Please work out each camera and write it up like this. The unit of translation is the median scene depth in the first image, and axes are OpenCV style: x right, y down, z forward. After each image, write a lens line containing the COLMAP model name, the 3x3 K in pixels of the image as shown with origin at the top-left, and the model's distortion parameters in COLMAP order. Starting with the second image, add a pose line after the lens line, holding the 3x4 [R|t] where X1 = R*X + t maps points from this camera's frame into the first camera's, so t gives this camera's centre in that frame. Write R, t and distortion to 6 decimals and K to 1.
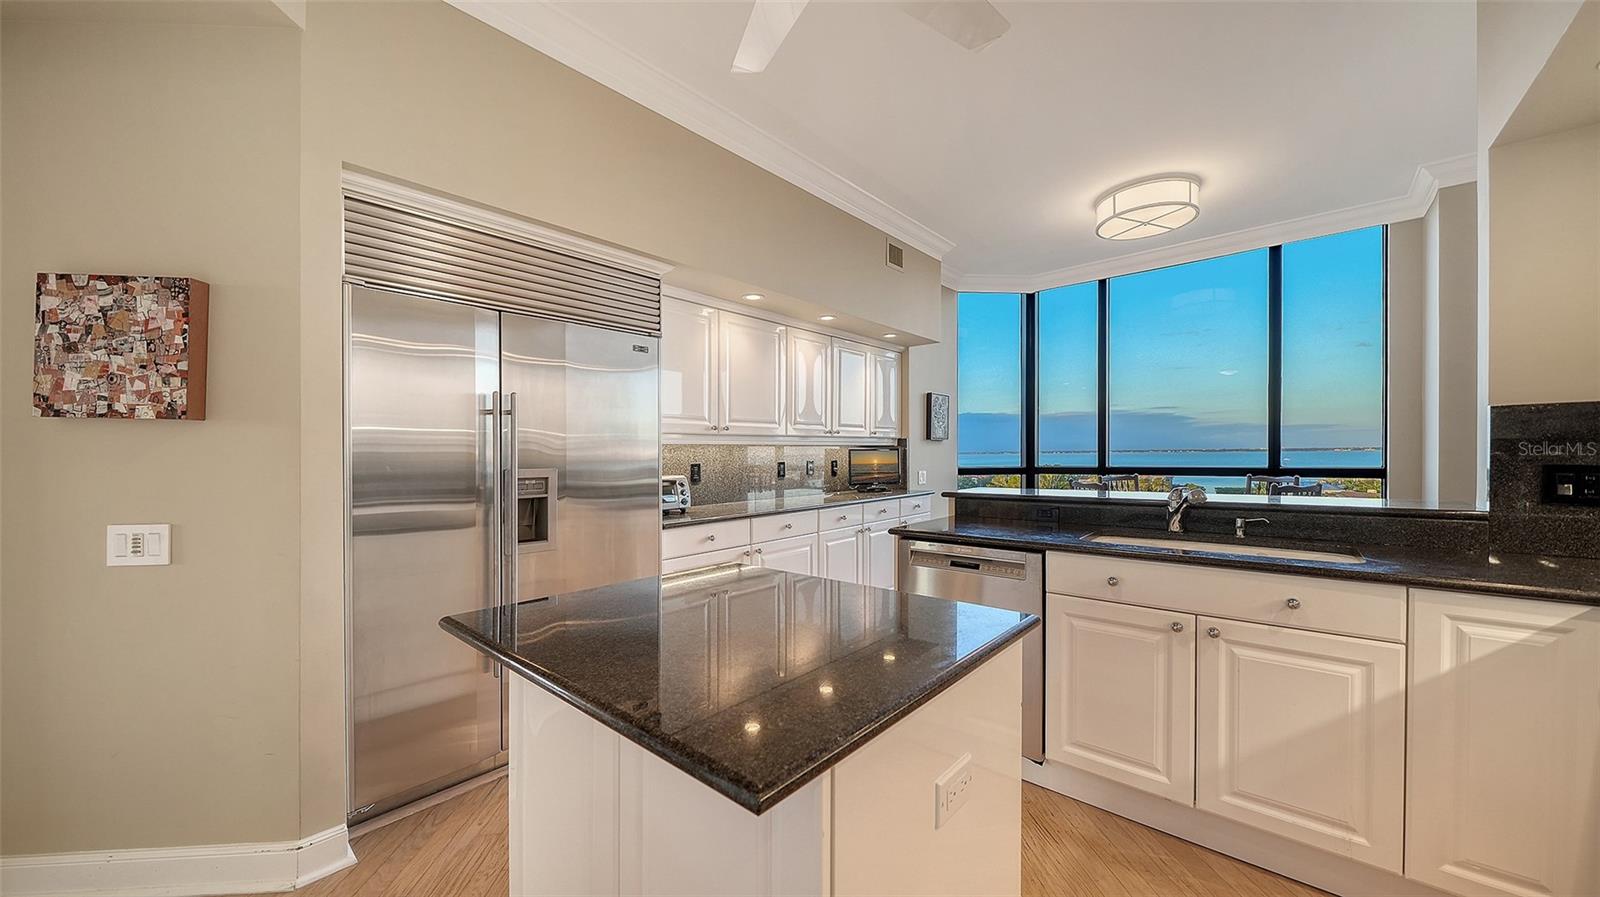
lens RADIAL K [[551.2, 0, 783.6], [0, 551.2, 445.8], [0, 0, 1]] dist [0.000562, 0.000022]
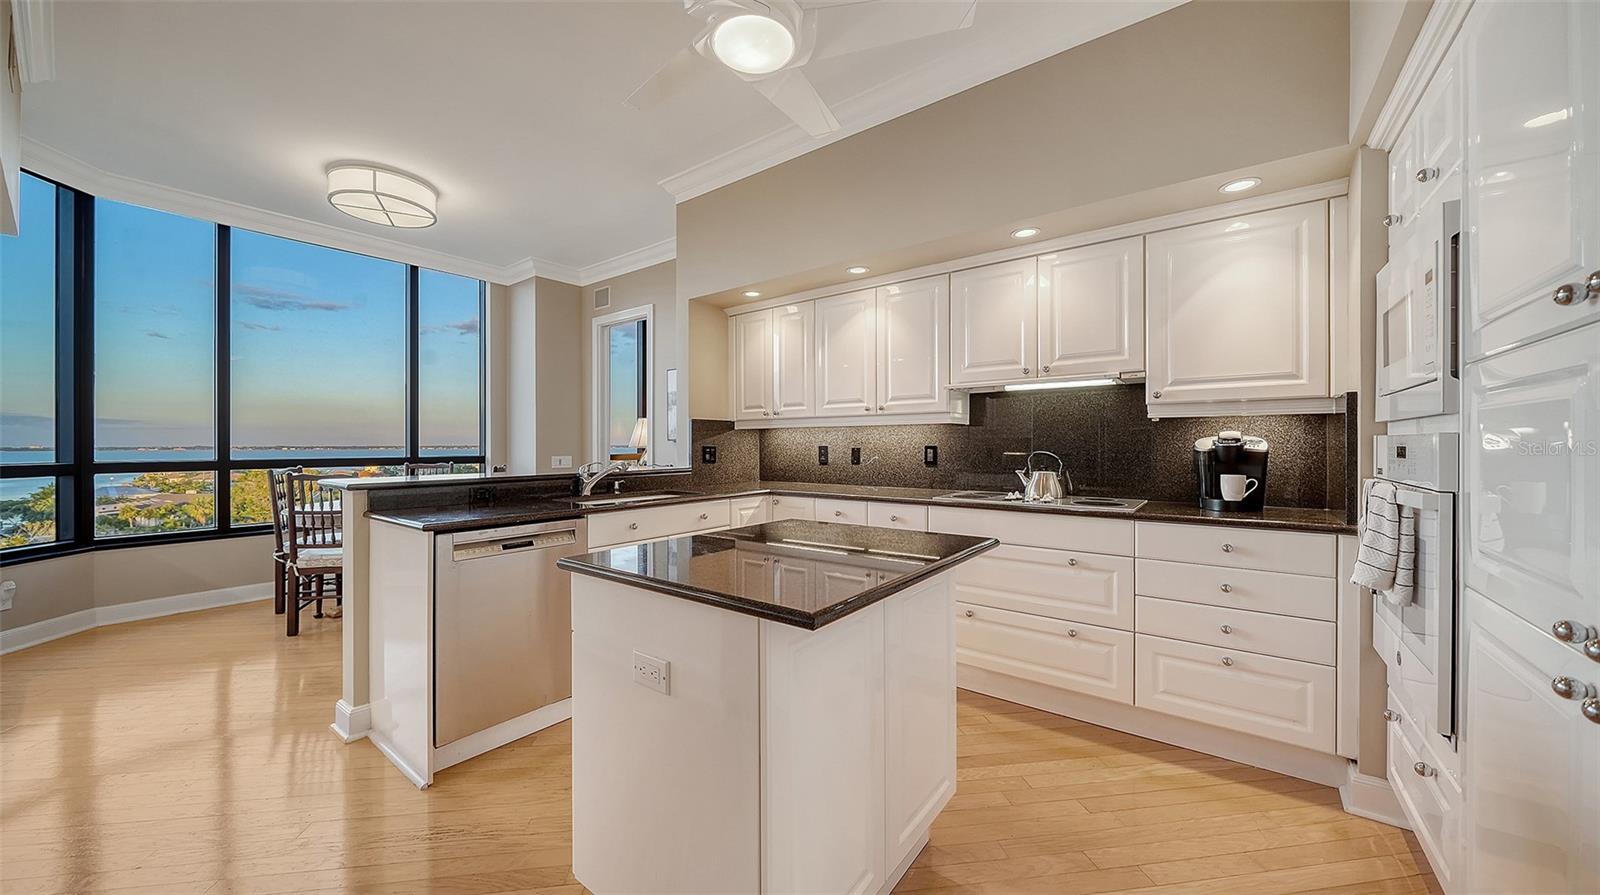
lens RADIAL K [[551.2, 0, 783.6], [0, 551.2, 444.8], [0, 0, 1]] dist [0.000562, 0.000022]
pose [[-0.096415, -0.011080, 0.995280, -0.396683], [-0.002017, 0.999938, 0.010936, 0.005416], [-0.995339, -0.000953, -0.096432, 0.371220]]
